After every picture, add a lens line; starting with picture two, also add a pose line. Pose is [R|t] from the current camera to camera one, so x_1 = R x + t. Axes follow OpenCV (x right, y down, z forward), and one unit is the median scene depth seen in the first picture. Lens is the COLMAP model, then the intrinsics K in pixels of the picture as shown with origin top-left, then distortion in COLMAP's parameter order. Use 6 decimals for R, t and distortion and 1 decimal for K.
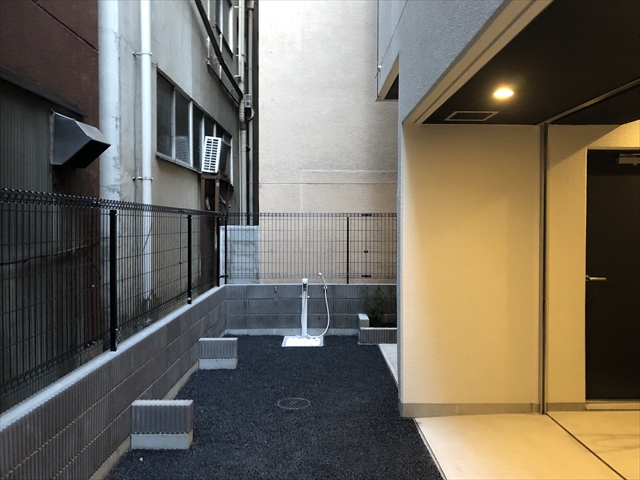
lens RADIAL K [[530.4, 0, 320.2], [0, 530.4, 237.5], [0, 0, 1]] dist [-0.019648, -0.014555]
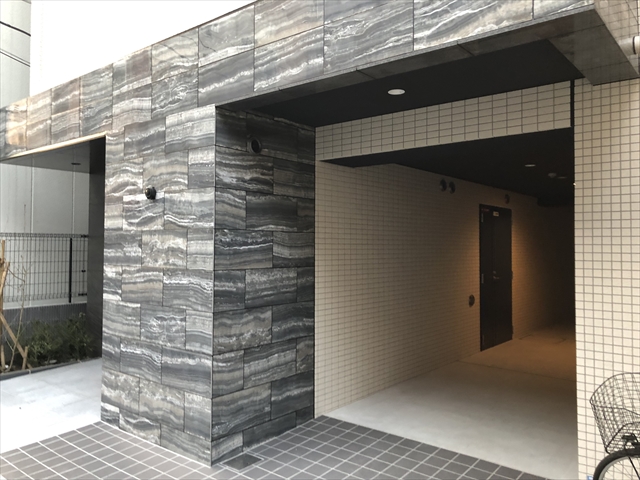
lens RADIAL K [[530.4, 0, 321.0], [0, 530.4, 244.9], [0, 0, 1]] dist [-0.019648, -0.014555]
pose [[0.647168, 0.003581, 0.762339, -0.414649], [0.013309, 0.999783, -0.015995, -0.002098], [-0.762231, 0.020498, 0.646980, -0.039234]]
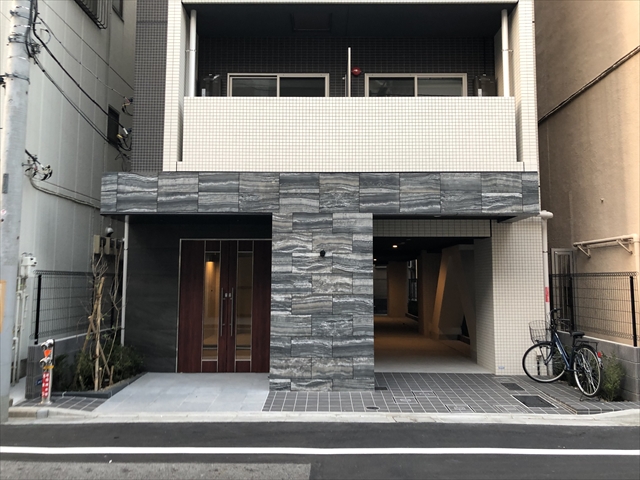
lens RADIAL K [[530.4, 0, 318.6], [0, 530.4, 236.9], [0, 0, 1]] dist [-0.019648, -0.014555]
pose [[0.020803, 0.096279, 0.995137, -1.571461], [0.022979, 0.995043, -0.096750, 0.001193], [-0.999519, 0.024879, 0.018488, 0.743559]]
